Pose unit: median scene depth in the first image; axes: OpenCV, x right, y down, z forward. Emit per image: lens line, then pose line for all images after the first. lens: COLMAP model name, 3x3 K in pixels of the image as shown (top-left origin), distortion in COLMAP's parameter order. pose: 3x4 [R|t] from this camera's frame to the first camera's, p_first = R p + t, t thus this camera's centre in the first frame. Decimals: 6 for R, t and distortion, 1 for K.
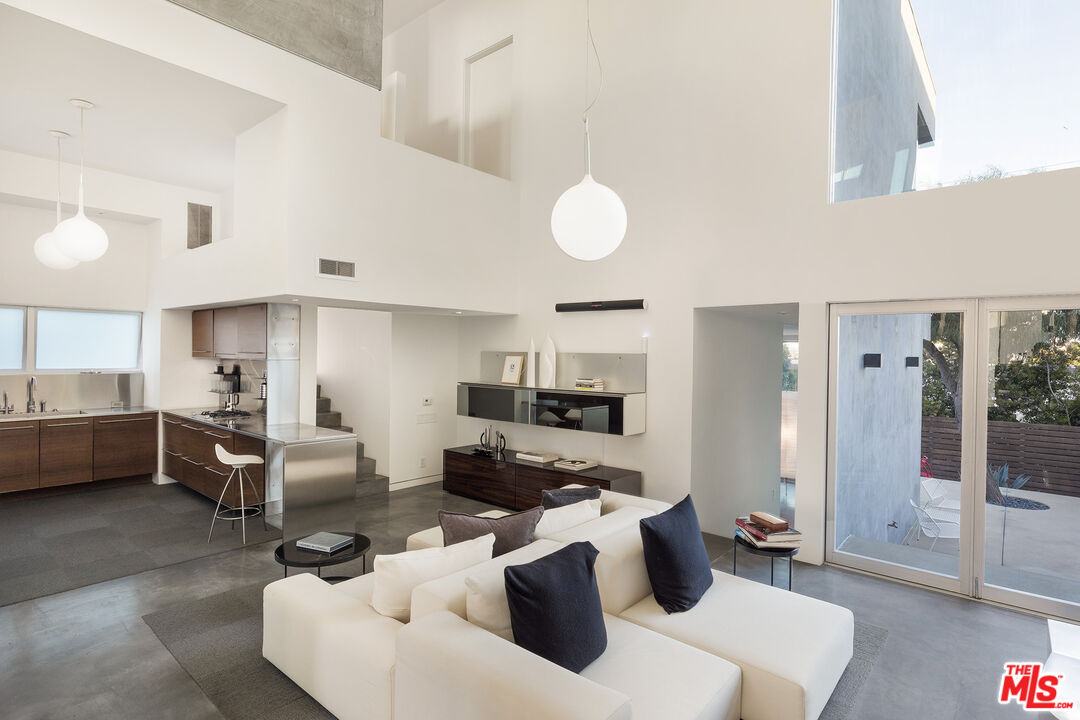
lens RADIAL K [[552.7, 0, 561.0], [0, 552.7, 351.5], [0, 0, 1]] dist [-0.000812, -0.000596]
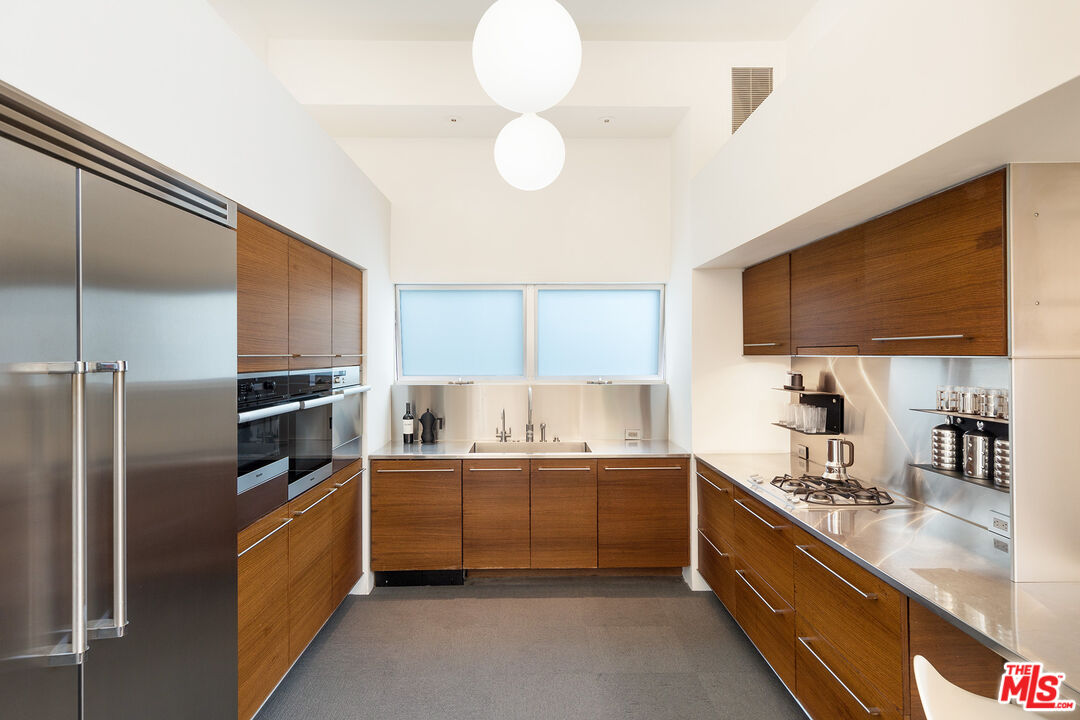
lens RADIAL K [[613.6, 0, 540.0], [0, 613.6, 360.0], [0, 0, 1]] dist [0.001010, -0.000045]
pose [[0.649550, -0.010395, -0.760248, -0.378300], [0.007599, 0.999945, -0.007179, 0.017096], [0.760281, -0.001114, 0.649594, 0.514425]]
